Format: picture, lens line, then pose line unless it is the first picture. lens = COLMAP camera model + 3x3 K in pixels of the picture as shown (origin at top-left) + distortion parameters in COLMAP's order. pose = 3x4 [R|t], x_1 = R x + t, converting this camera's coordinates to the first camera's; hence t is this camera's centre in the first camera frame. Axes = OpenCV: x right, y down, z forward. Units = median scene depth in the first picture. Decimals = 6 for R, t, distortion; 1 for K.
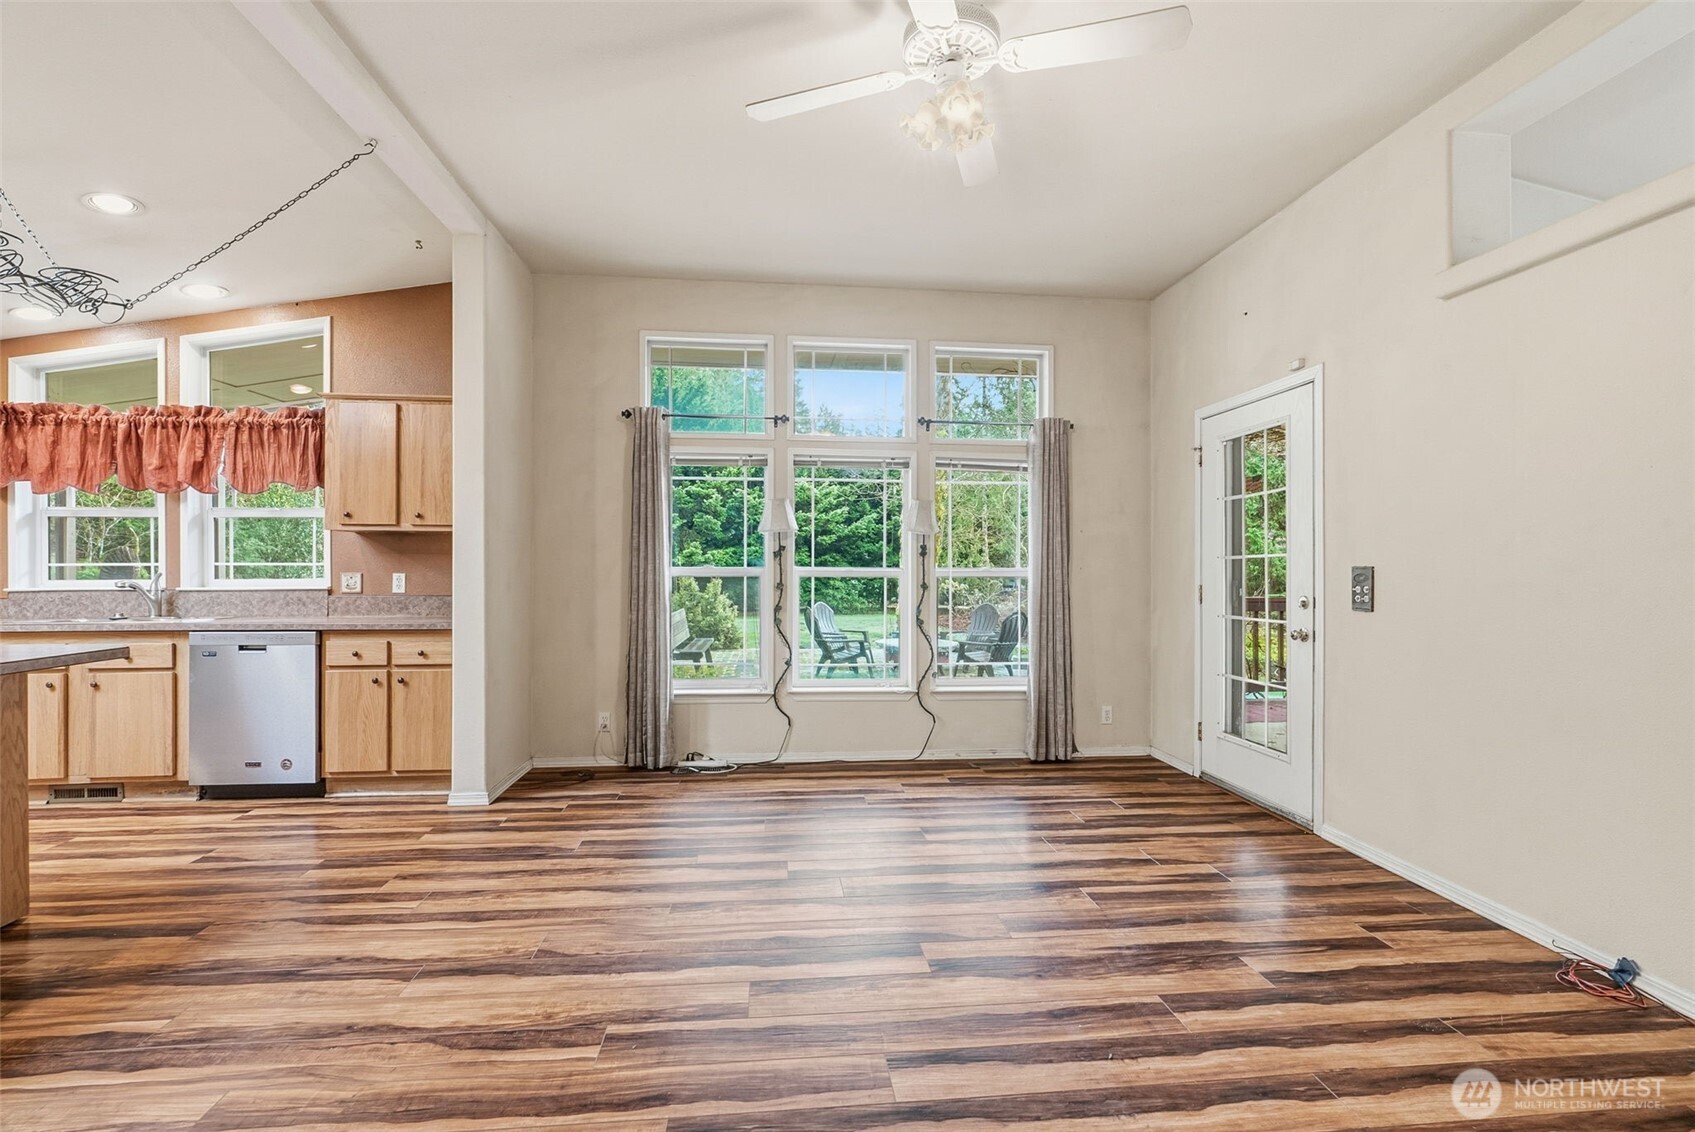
lens RADIAL K [[772.1, 0, 848.9], [0, 772.1, 569.5], [0, 0, 1]] dist [-0.016188, 0.007529]
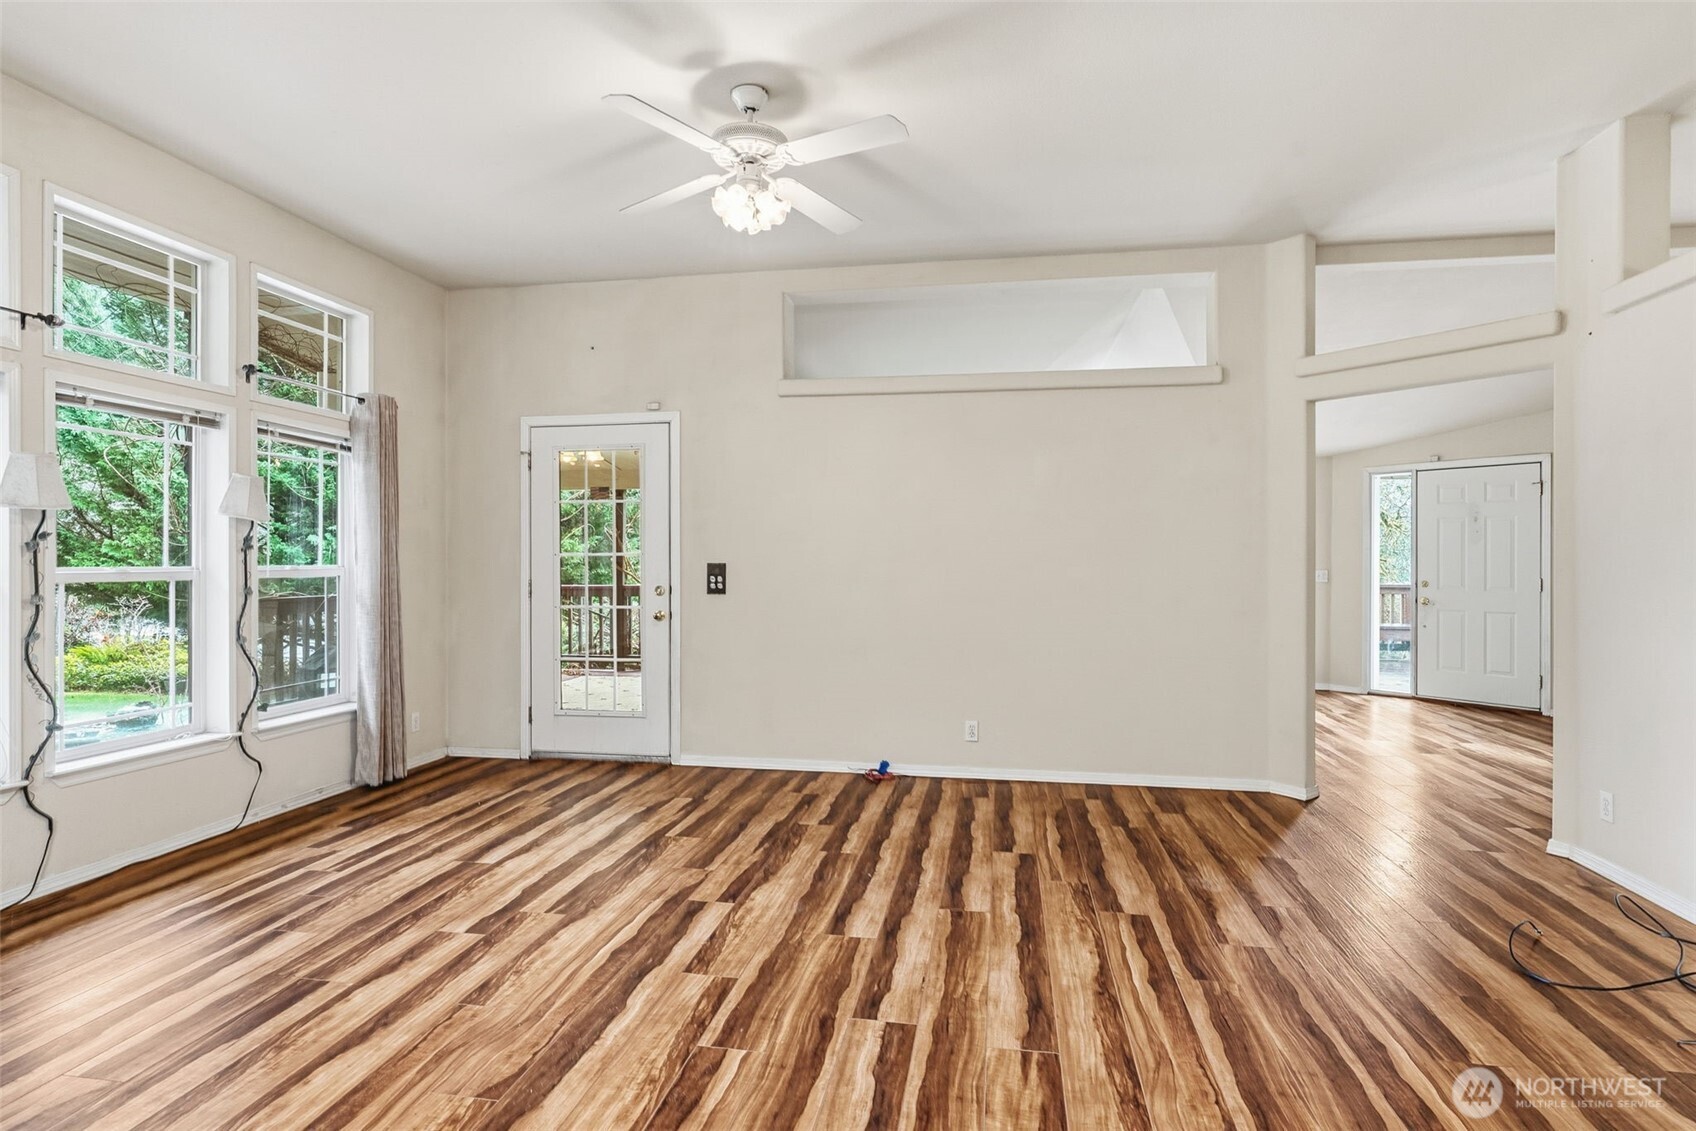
lens RADIAL K [[871.5, 0, 851.8], [0, 871.5, 557.7], [0, 0, 1]] dist [-0.003239, 0.000405]
pose [[0.270086, 0.000454, 0.962836, -0.630672], [0.001822, 0.999998, -0.000983, -0.009342], [-0.962835, 0.002019, 0.270084, 0.246149]]
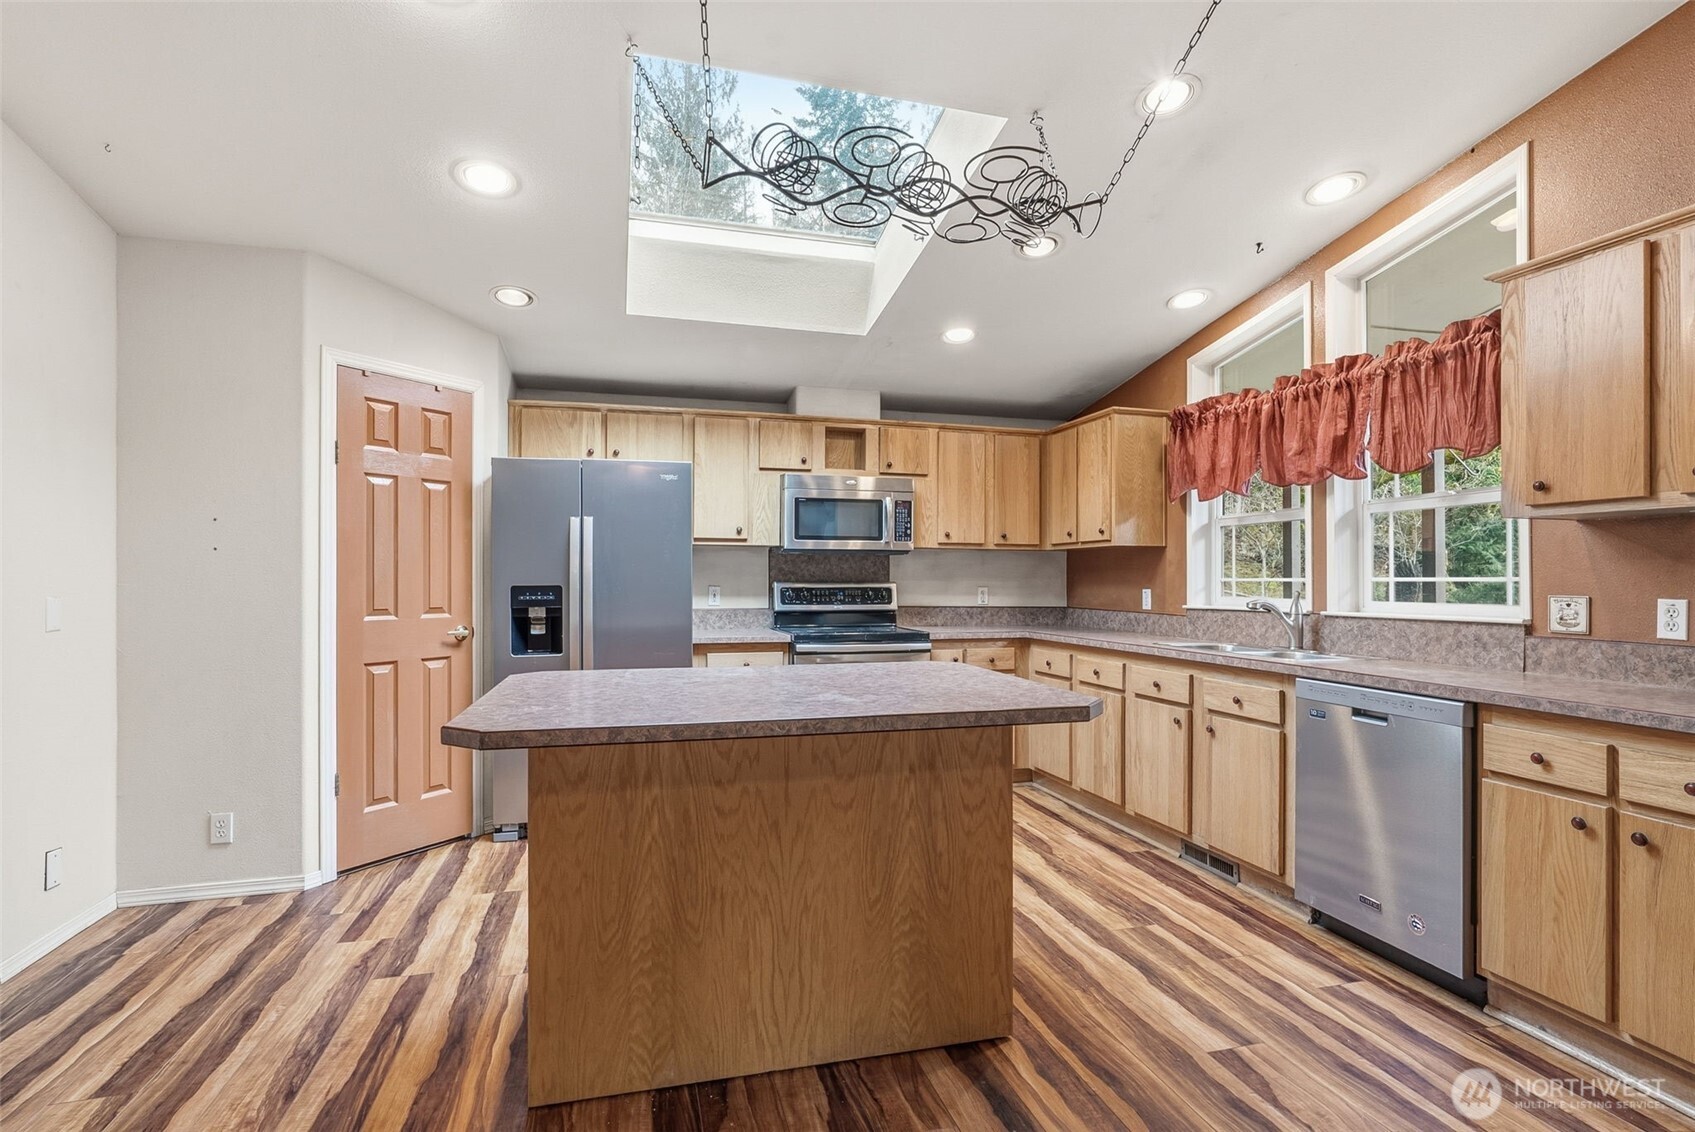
lens RADIAL K [[830.7, 0, 850.2], [0, 830.7, 571.6], [0, 0, 1]] dist [-0.004601, 0.001058]
pose [[0.166921, -0.008167, -0.985936, -0.168628], [-0.006399, 0.999936, -0.009367, -0.004361], [0.985949, 0.007873, 0.166858, 0.431118]]
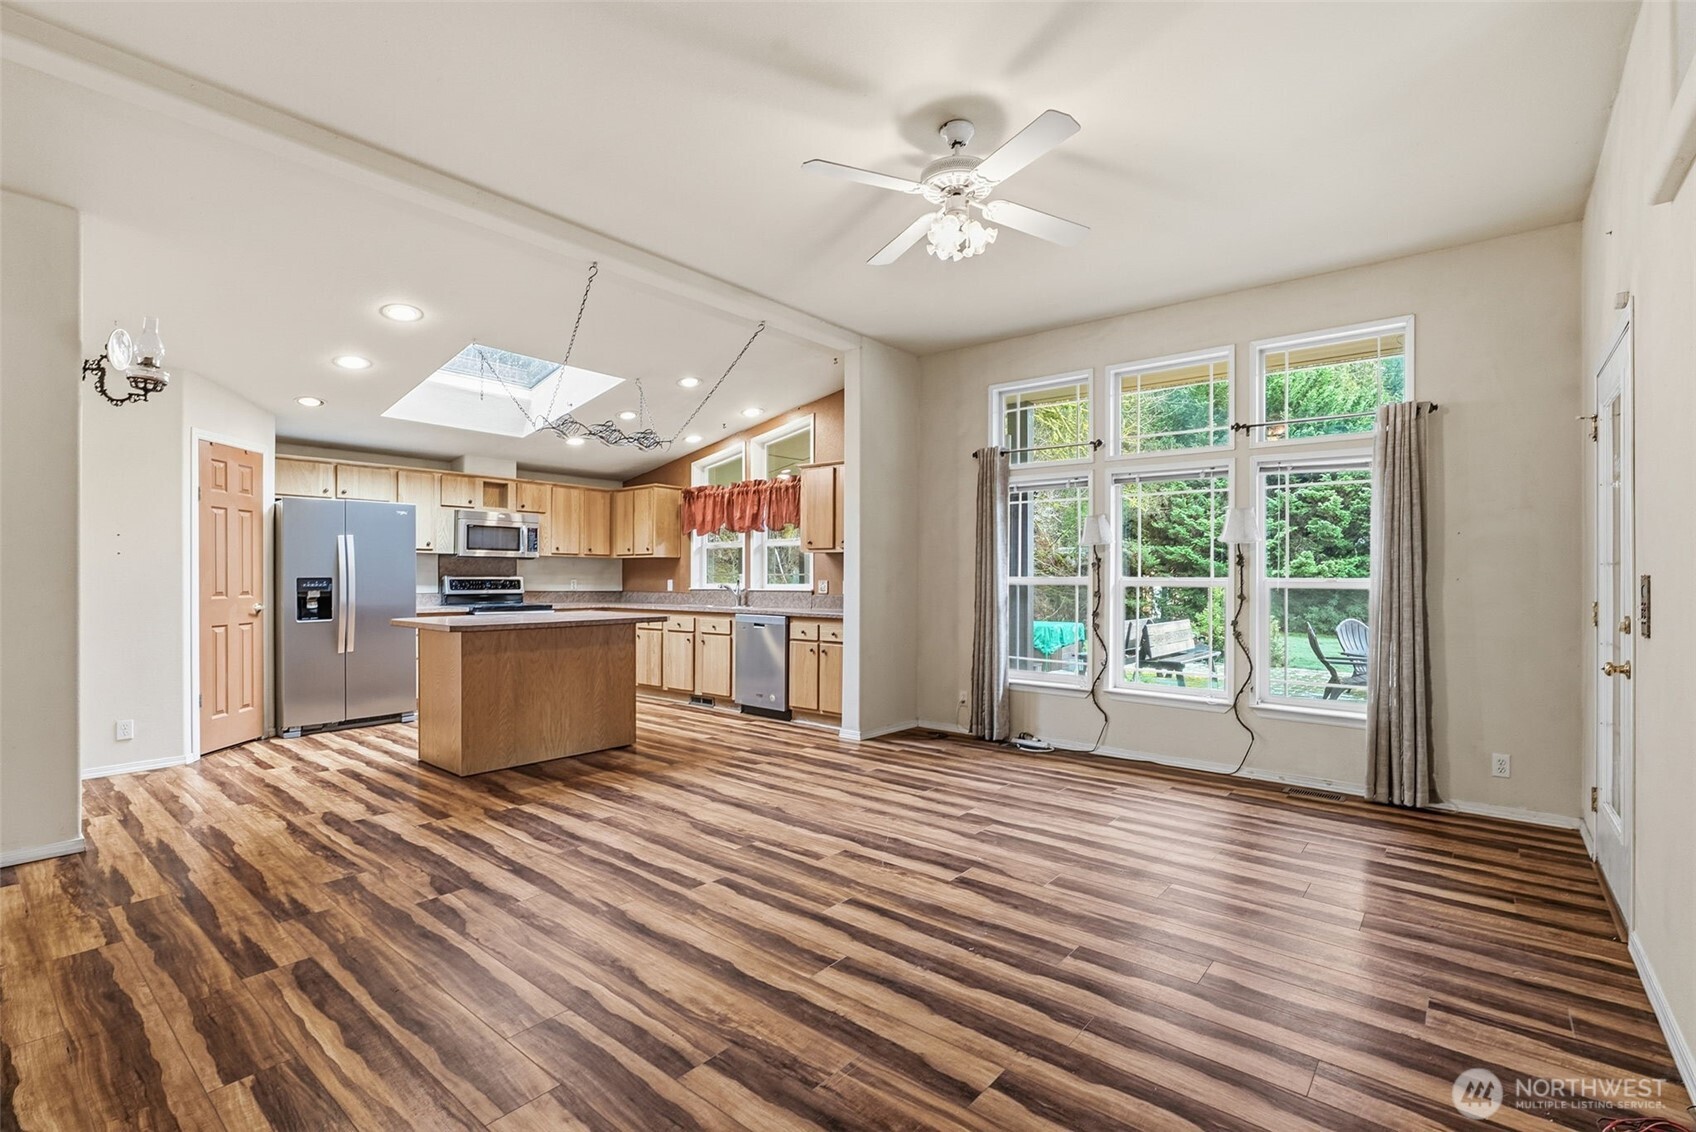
lens RADIAL K [[772.3, 0, 848.9], [0, 772.3, 575.4], [0, 0, 1]] dist [-0.005913, 0.000067]
pose [[0.699610, -0.000292, -0.714525, 0.508045], [-0.005523, 0.999968, -0.005816, 0.003565], [0.714504, 0.008016, 0.699586, -0.031632]]
